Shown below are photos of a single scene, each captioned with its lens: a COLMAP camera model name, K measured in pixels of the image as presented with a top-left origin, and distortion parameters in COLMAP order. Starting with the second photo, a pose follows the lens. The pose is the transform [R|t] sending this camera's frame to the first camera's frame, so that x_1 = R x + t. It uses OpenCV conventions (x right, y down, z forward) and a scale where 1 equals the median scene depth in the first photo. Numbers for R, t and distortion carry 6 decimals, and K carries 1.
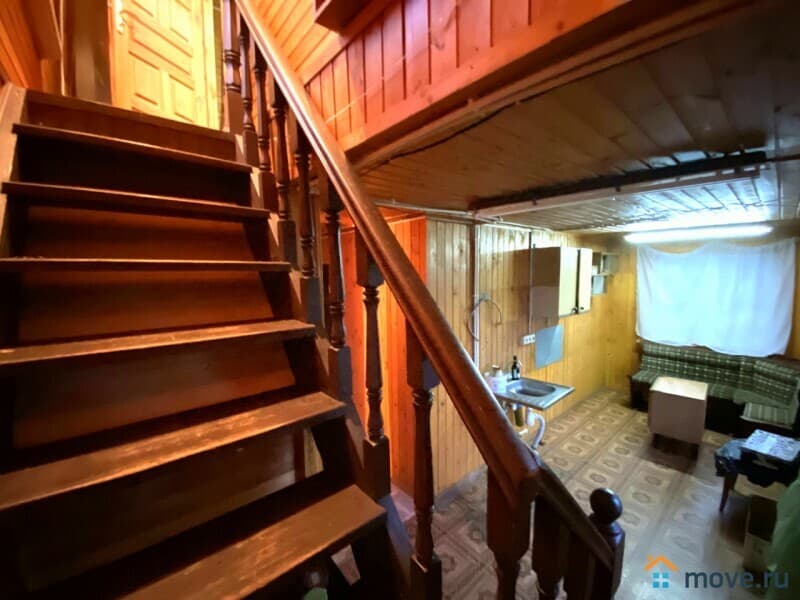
lens RADIAL K [[327.1, 0, 397.6], [0, 327.1, 300.7], [0, 0, 1]] dist [-0.003458, -0.003085]
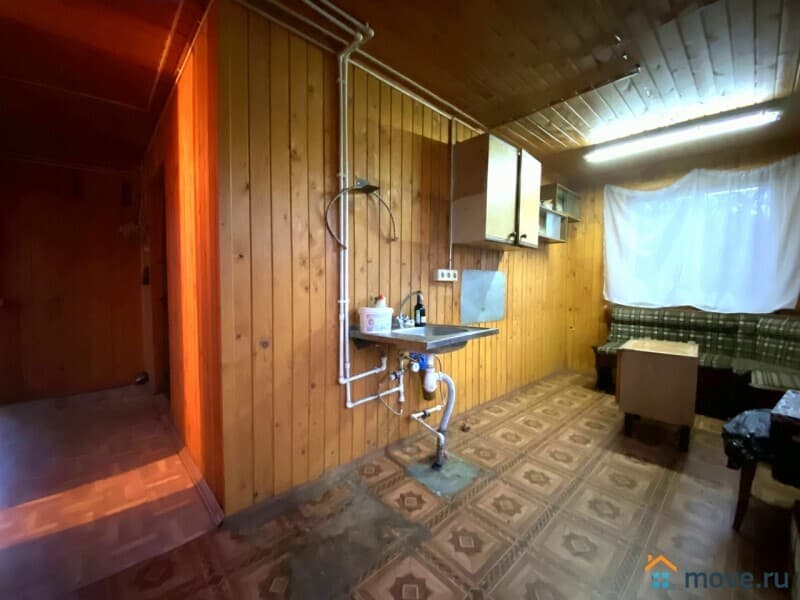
lens RADIAL K [[327.1, 0, 396.2], [0, 327.1, 298.1], [0, 0, 1]] dist [-0.003458, -0.003085]
pose [[0.998739, 0.022992, 0.044638, 0.261804], [-0.020799, 0.998583, -0.048984, 0.201033], [-0.045701, 0.047994, 0.997802, 0.315410]]
